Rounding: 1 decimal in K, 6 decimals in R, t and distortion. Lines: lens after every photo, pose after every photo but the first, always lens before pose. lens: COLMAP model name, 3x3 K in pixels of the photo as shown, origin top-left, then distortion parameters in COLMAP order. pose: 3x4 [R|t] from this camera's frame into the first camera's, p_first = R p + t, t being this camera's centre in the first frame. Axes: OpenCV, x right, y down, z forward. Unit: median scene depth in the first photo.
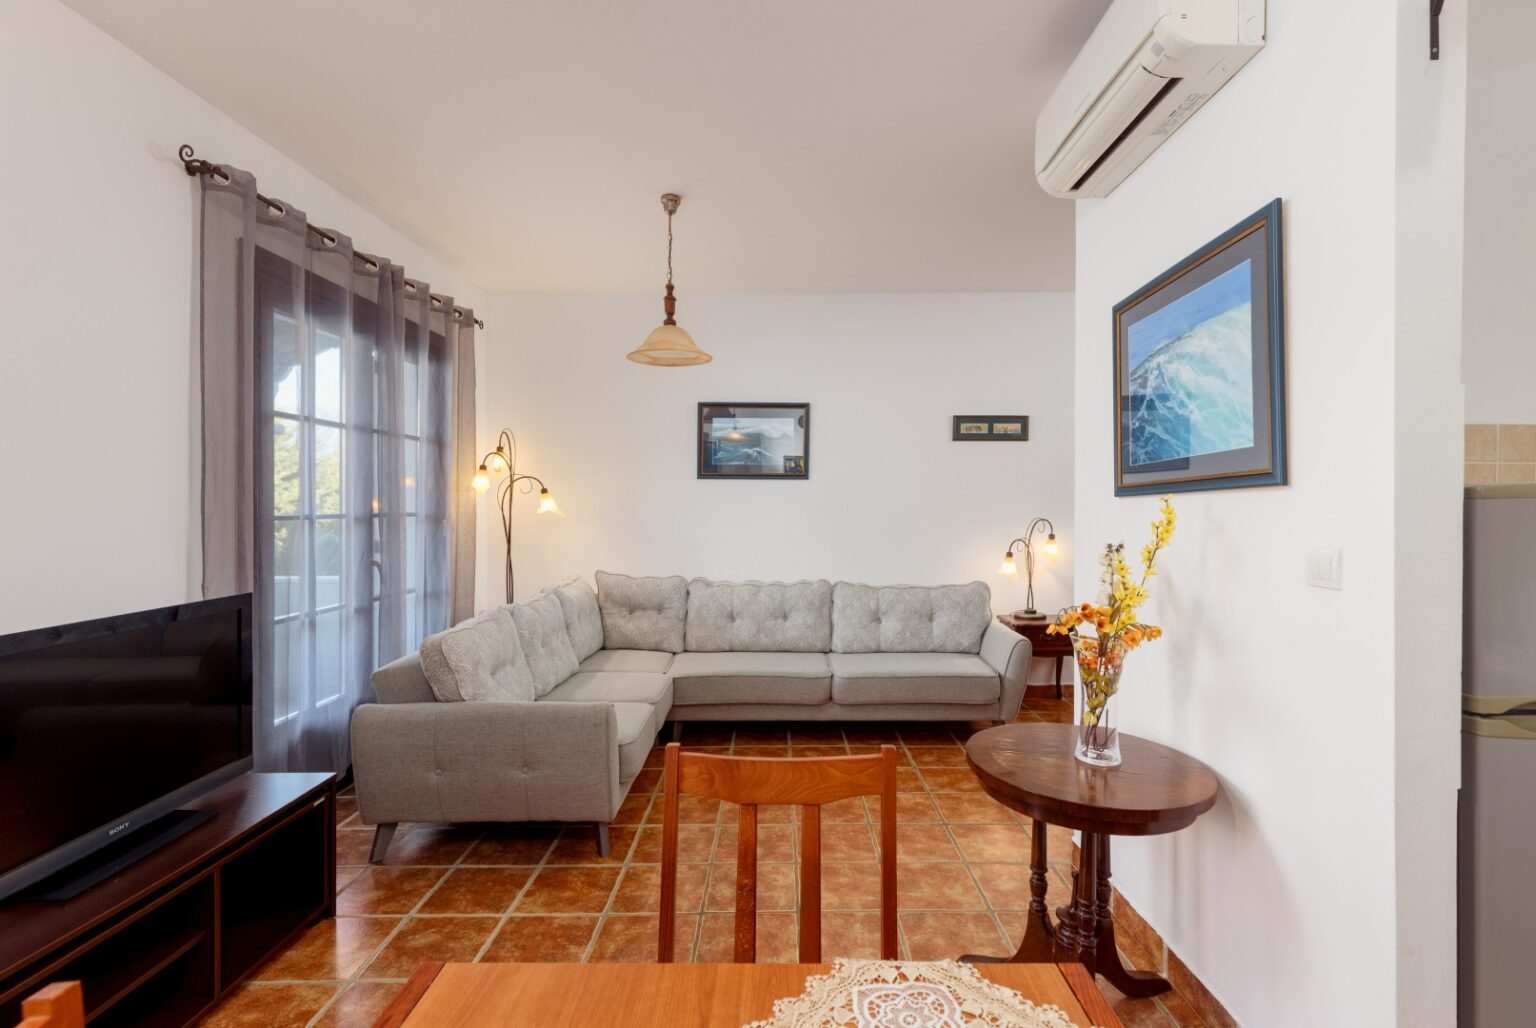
lens RADIAL K [[702.6, 0, 774.4], [0, 702.6, 507.7], [0, 0, 1]] dist [0.005454, -0.001537]
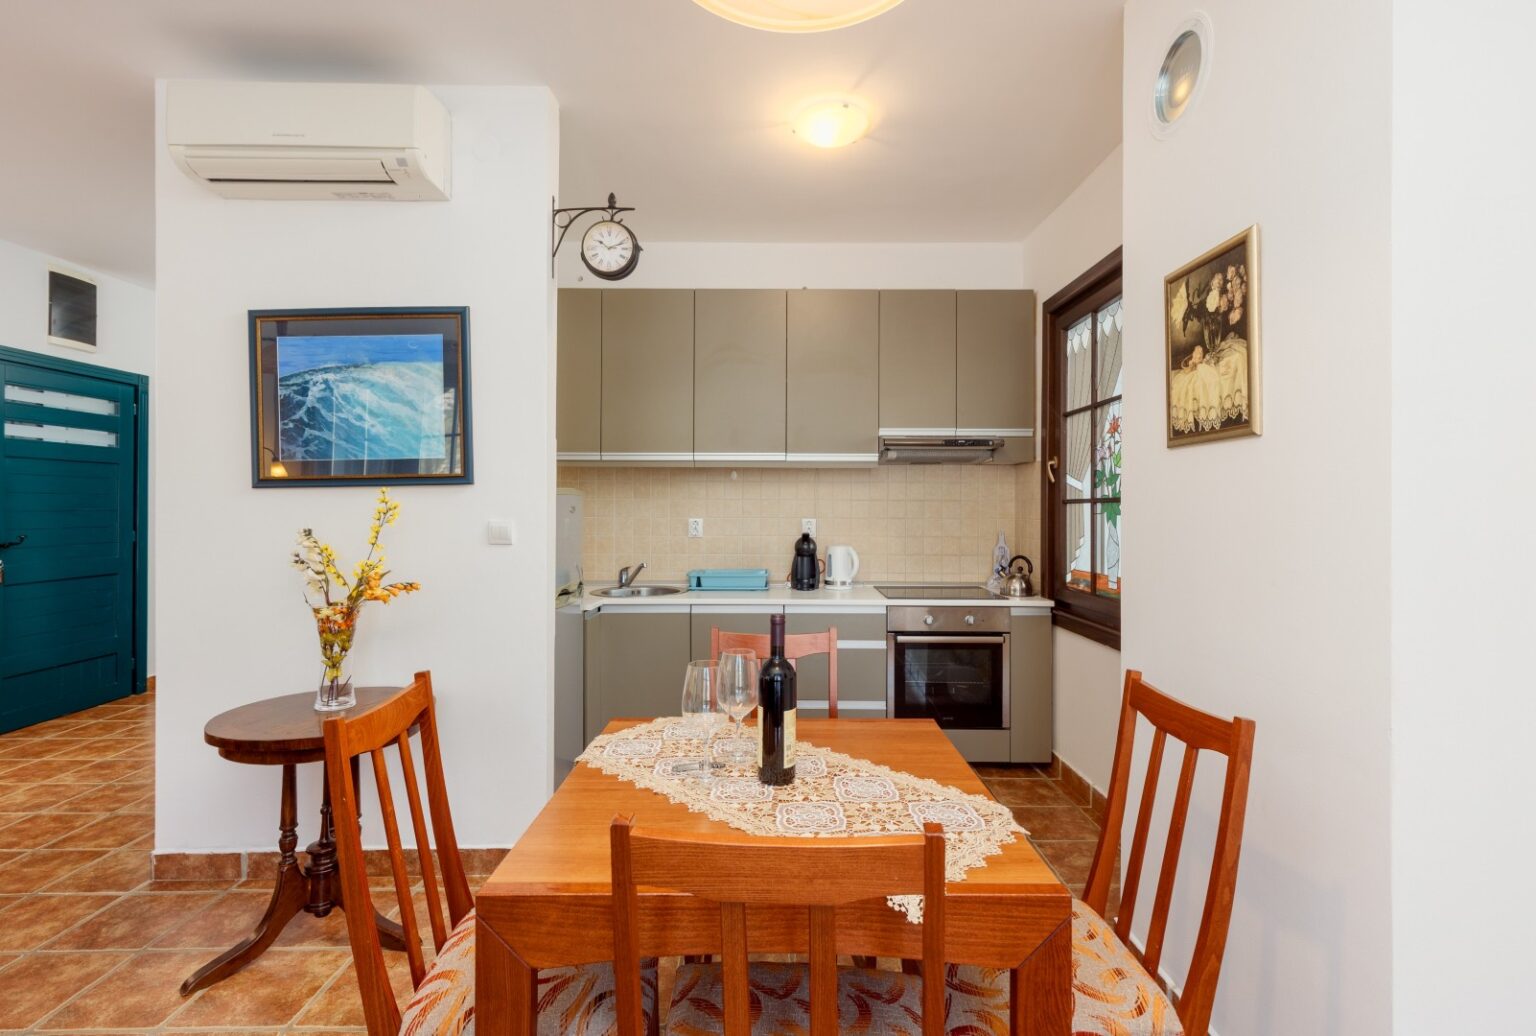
lens RADIAL K [[702.6, 0, 777.9], [0, 702.6, 514.1], [0, 0, 1]] dist [0.005454, -0.001537]
pose [[-0.012415, -0.007870, 0.999892, -0.759893], [-0.001698, 0.999968, 0.007850, 0.018124], [-0.999921, -0.001600, -0.012428, 0.264488]]
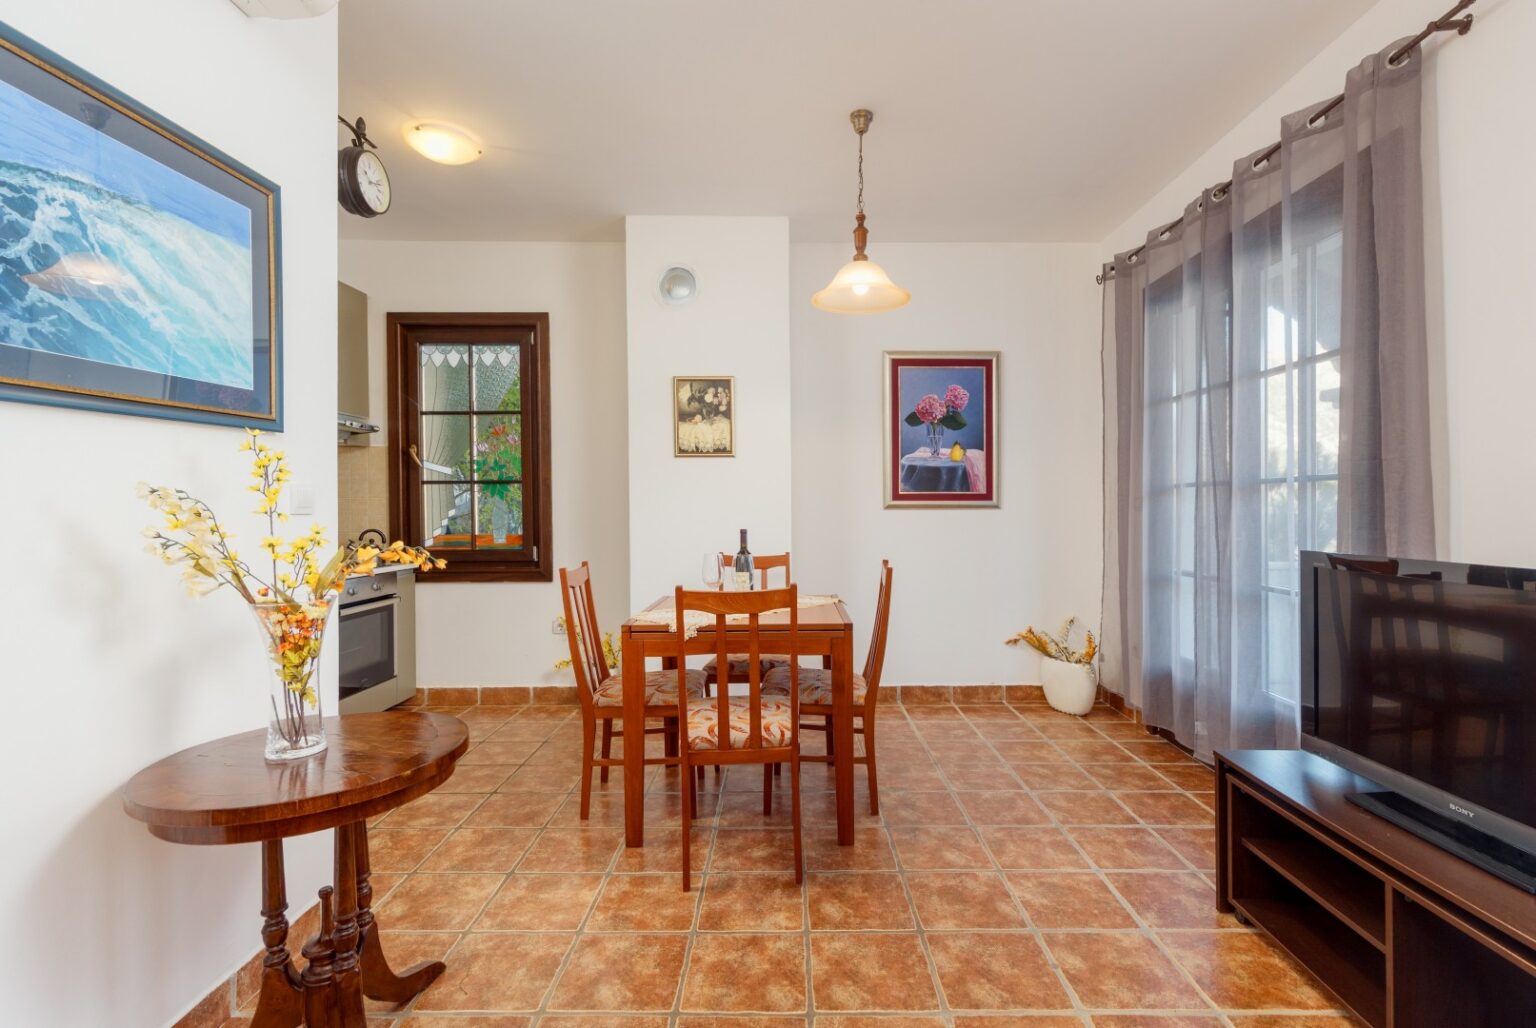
lens RADIAL K [[702.6, 0, 778.3], [0, 702.6, 507.8], [0, 0, 1]] dist [0.005454, -0.001537]
pose [[-0.999967, 0.003158, 0.007531, -0.098660], [0.003196, 0.999982, 0.005068, 0.075334], [-0.007515, 0.005092, -0.999959, 1.820823]]
